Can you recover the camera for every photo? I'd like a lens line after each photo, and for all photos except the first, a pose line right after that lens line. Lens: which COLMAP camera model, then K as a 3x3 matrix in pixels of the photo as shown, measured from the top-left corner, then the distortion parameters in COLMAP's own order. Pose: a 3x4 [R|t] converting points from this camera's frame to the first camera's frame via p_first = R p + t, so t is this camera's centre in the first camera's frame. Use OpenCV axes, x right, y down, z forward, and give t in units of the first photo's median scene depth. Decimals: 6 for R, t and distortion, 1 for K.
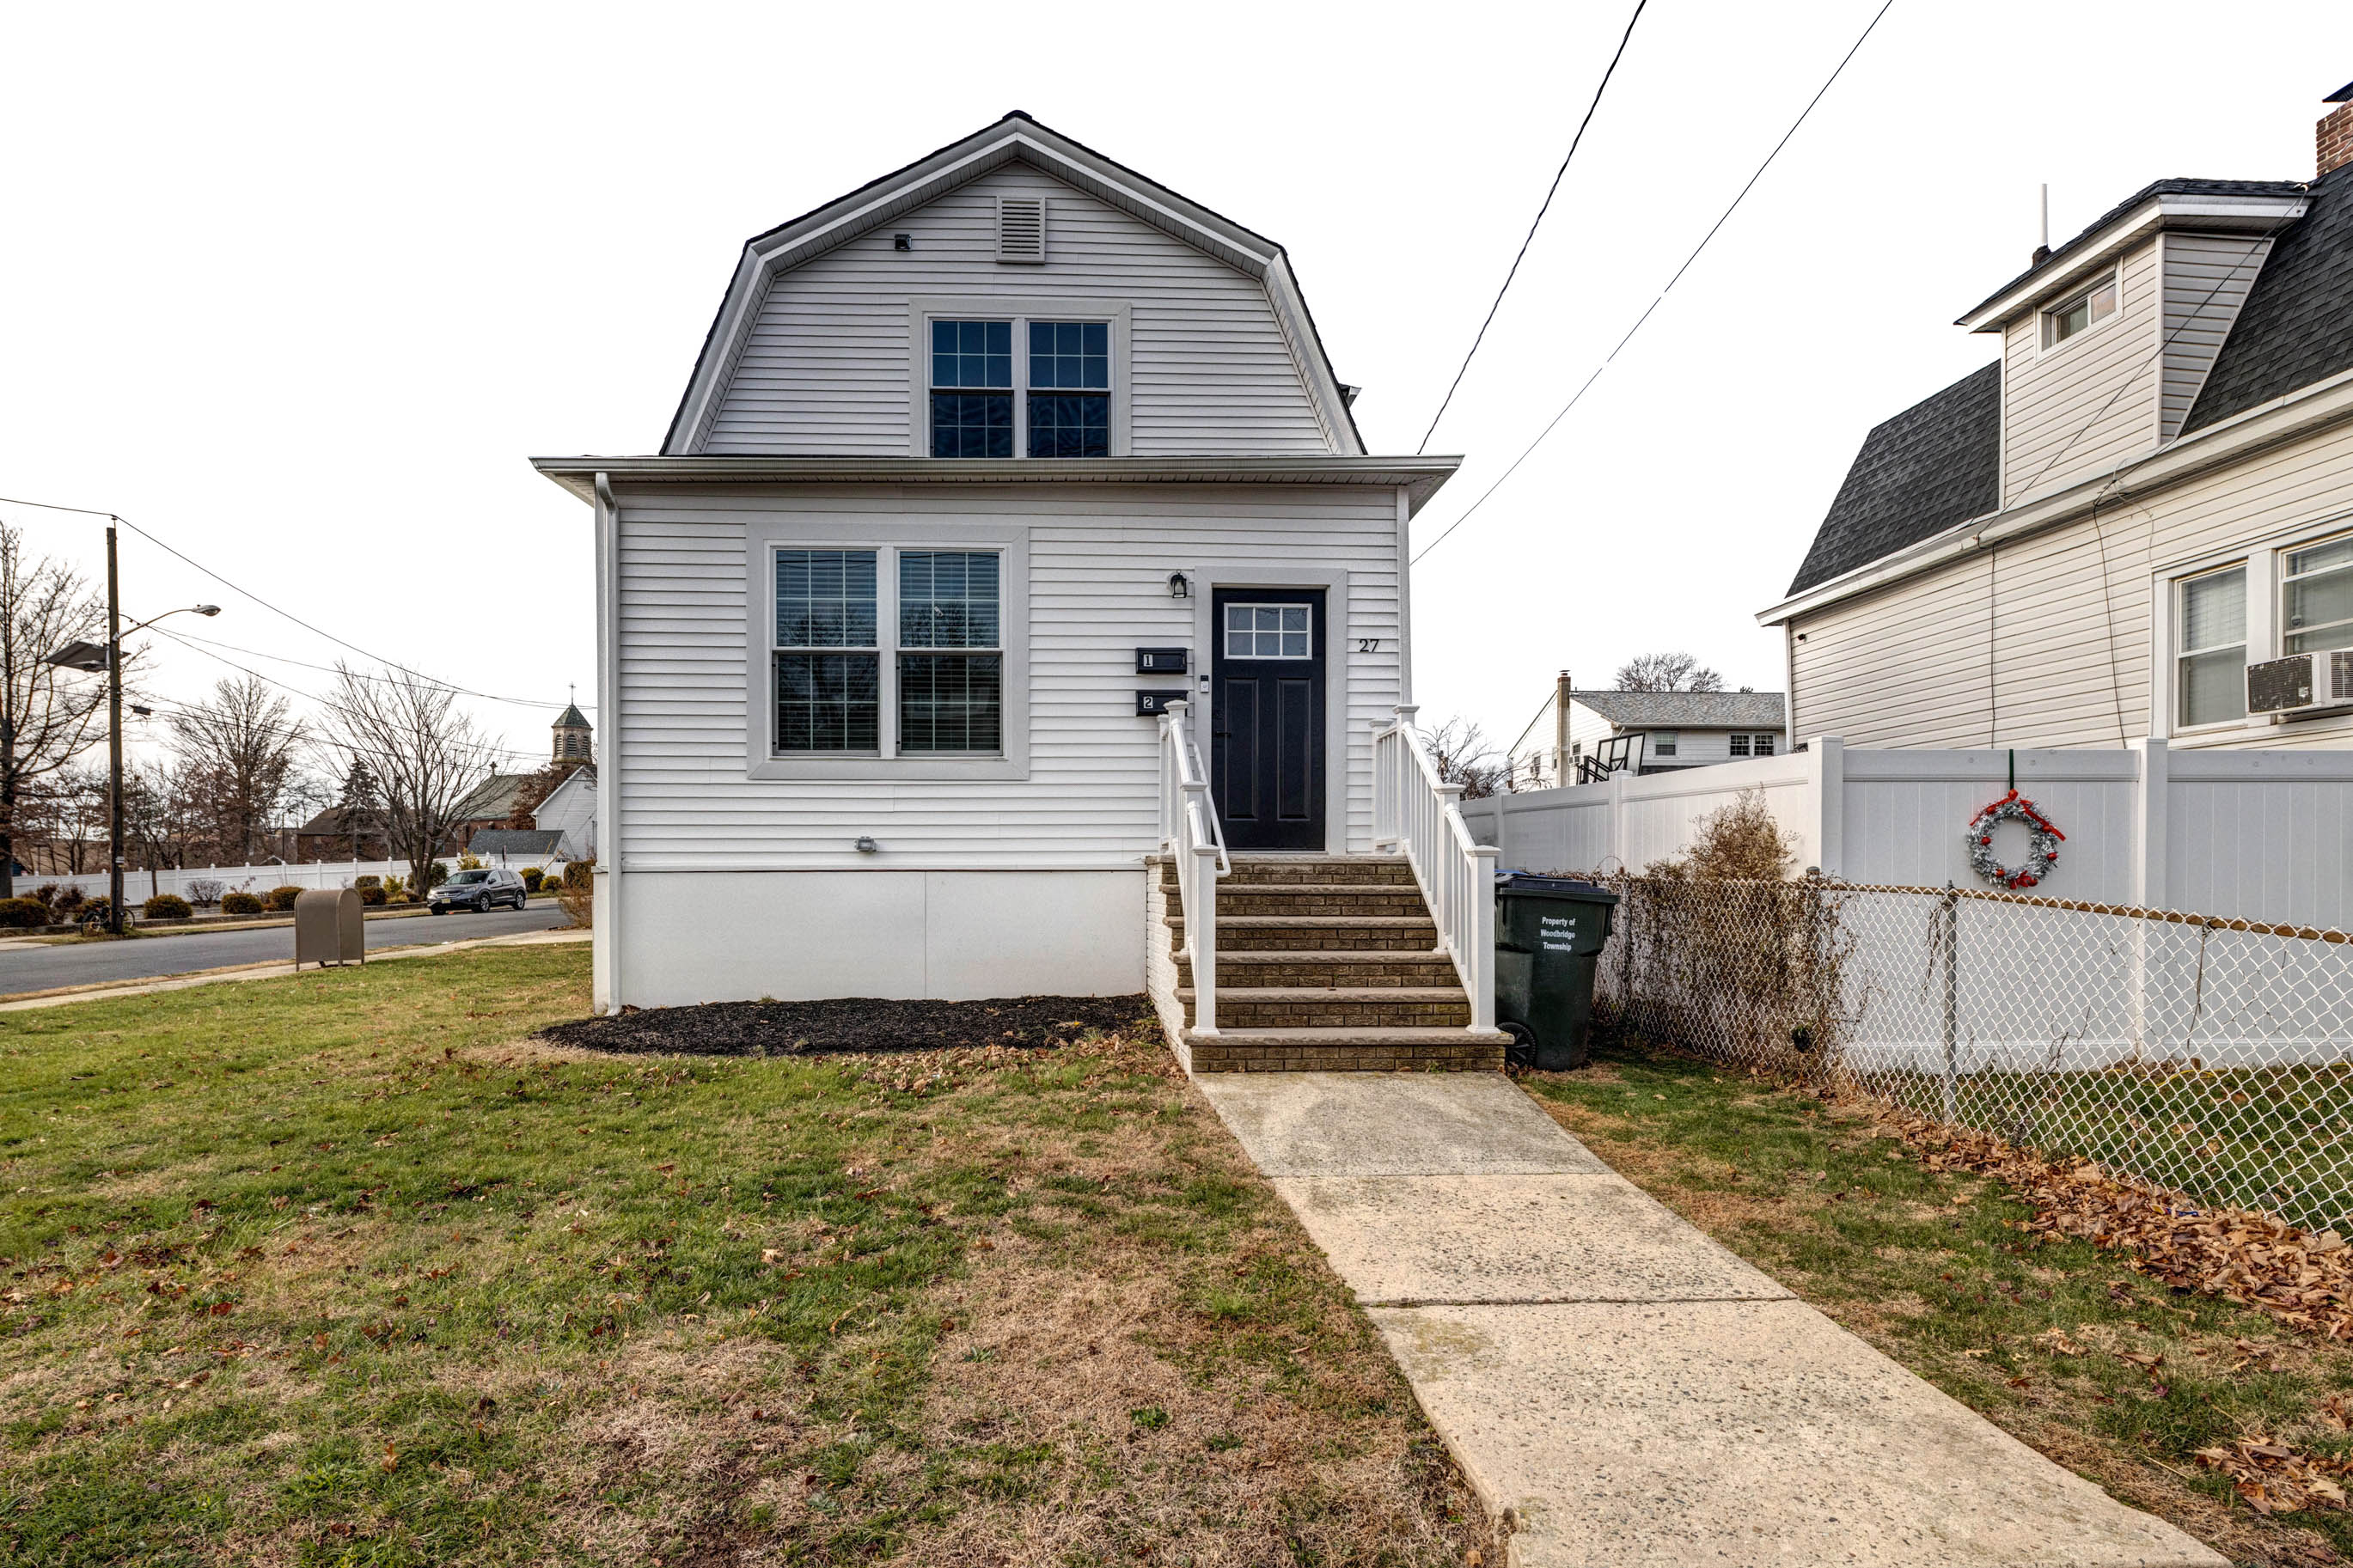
lens RADIAL K [[1181.0, 0, 1173.2], [0, 1181.0, 882.5], [0, 0, 1]] dist [0.000336, -0.000073]
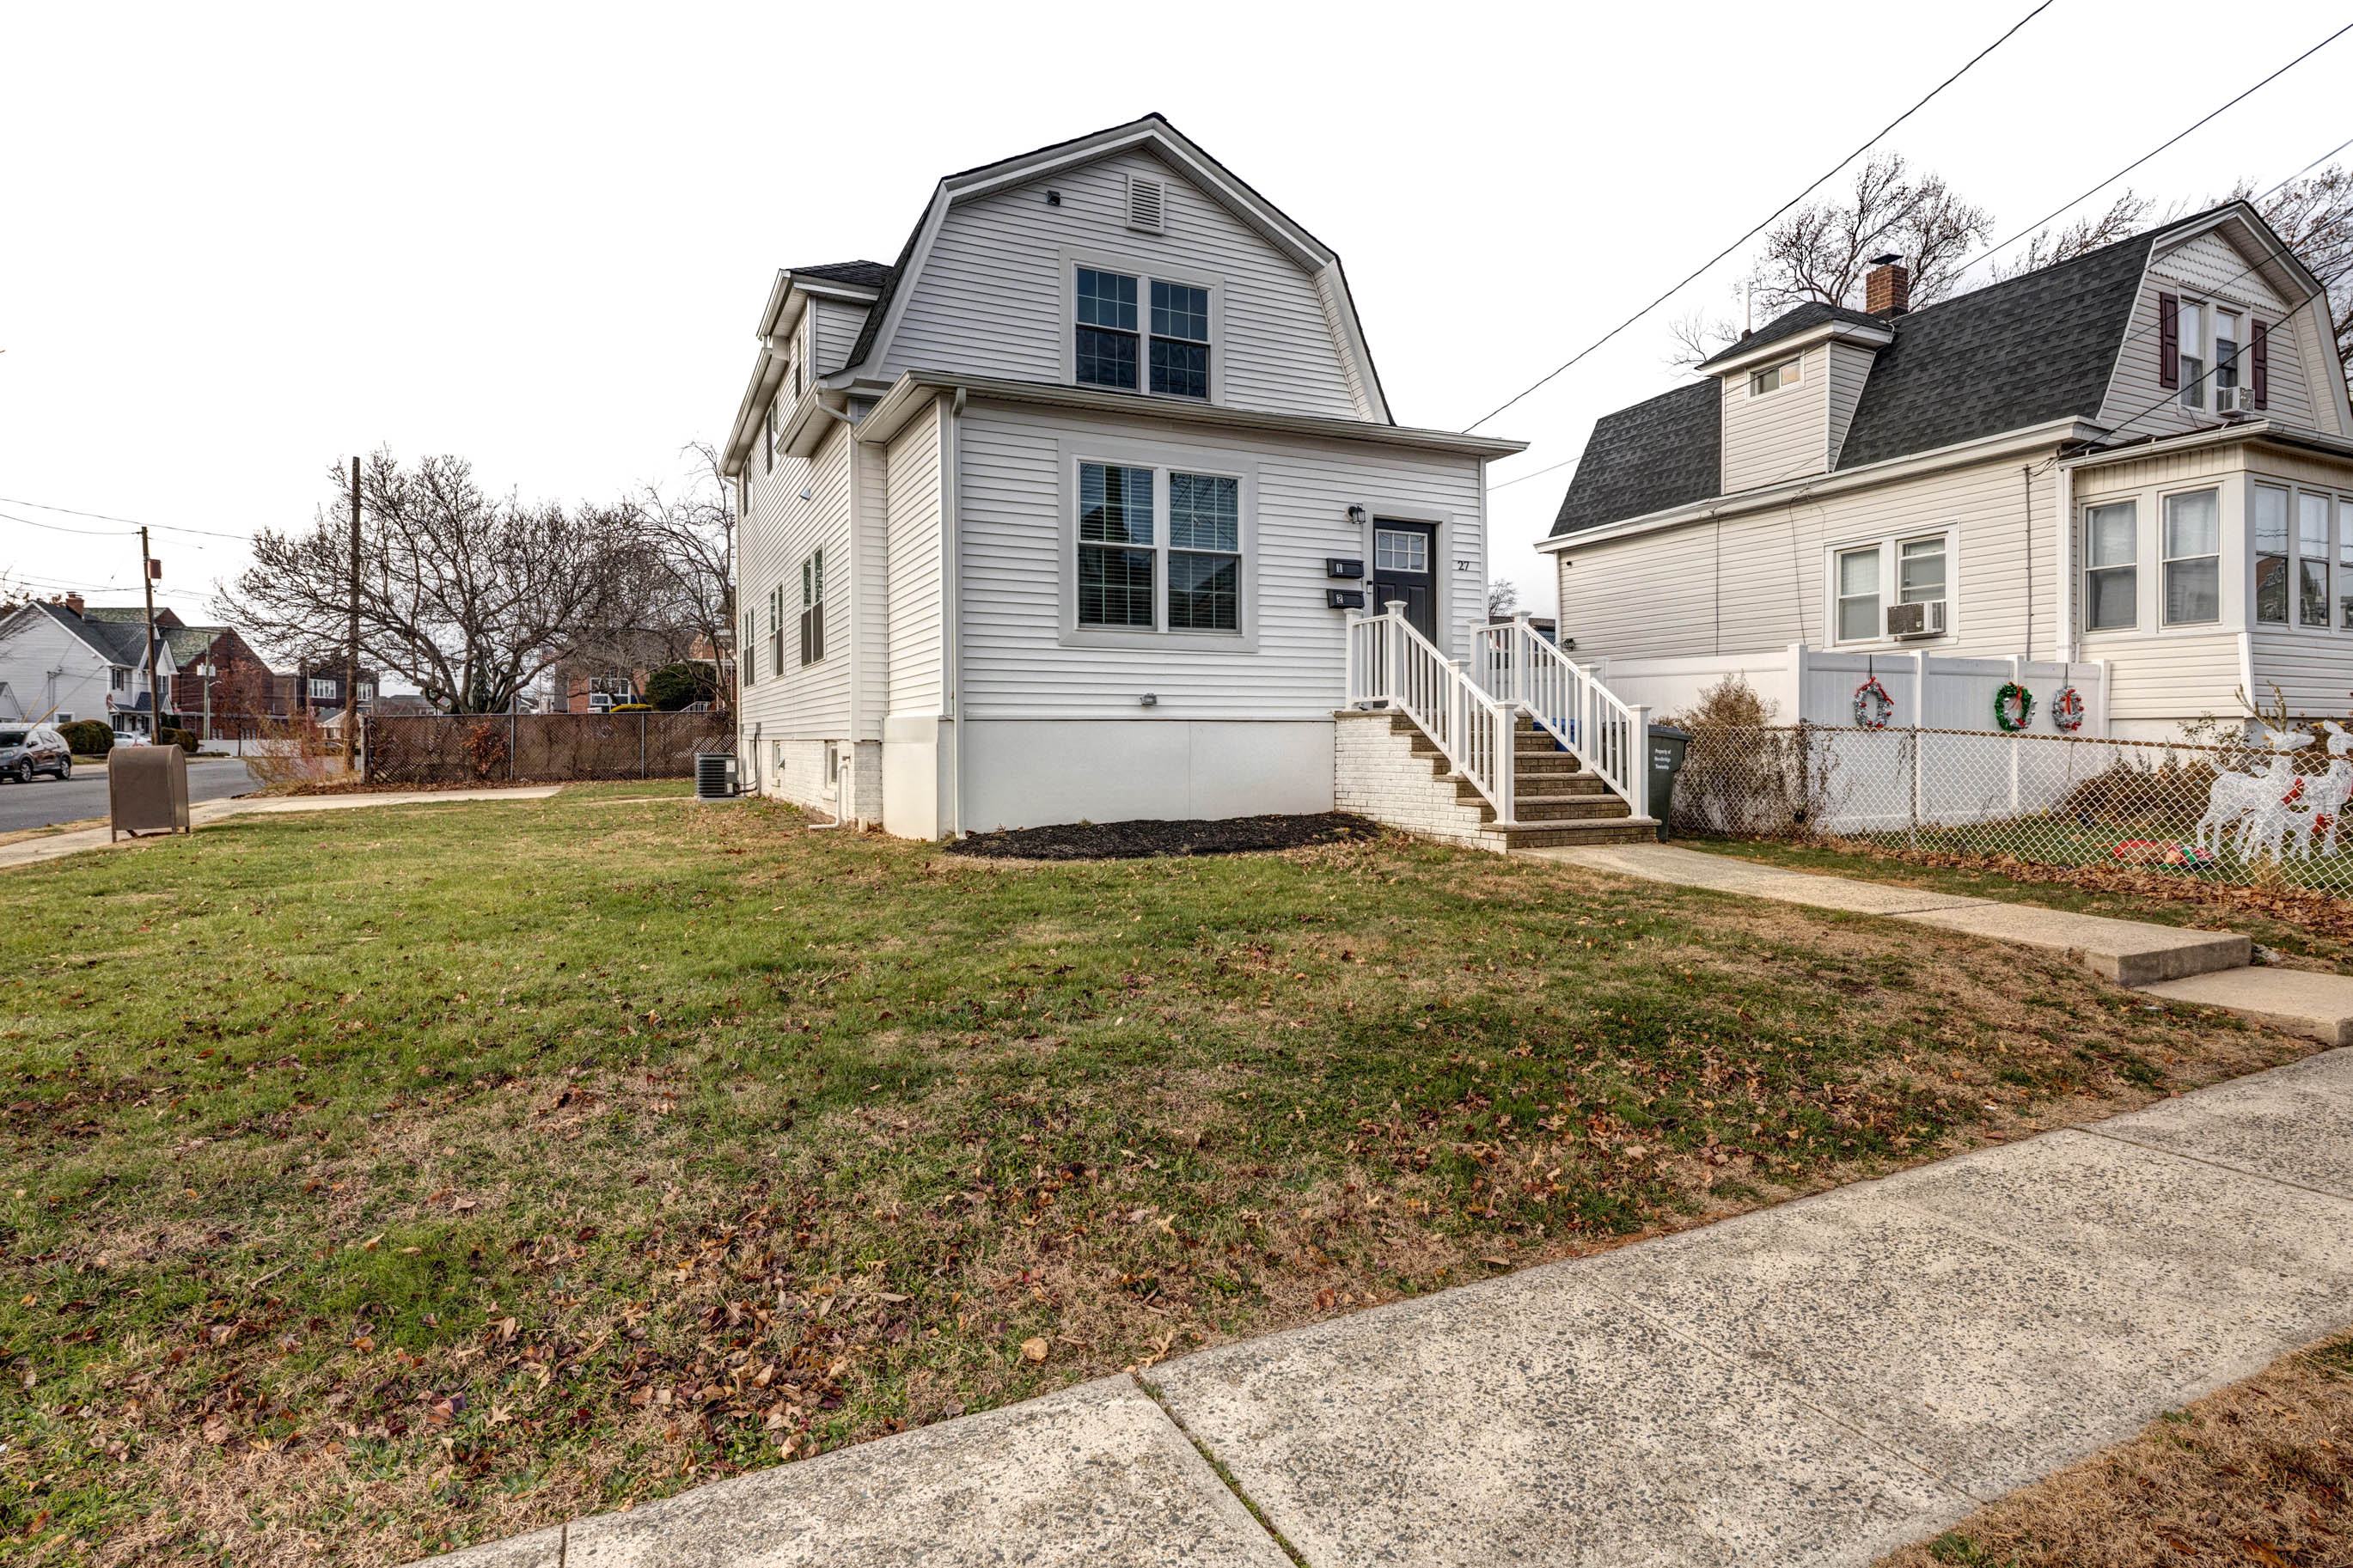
lens RADIAL K [[1164.1, 0, 1179.5], [0, 1164.1, 757.6], [0, 0, 1]] dist [-0.000423, -0.000099]
pose [[0.923227, -0.005358, 0.384218, -0.640954], [0.002984, 0.999973, 0.006774, 0.019861], [-0.384244, -0.005107, 0.923217, -0.159459]]
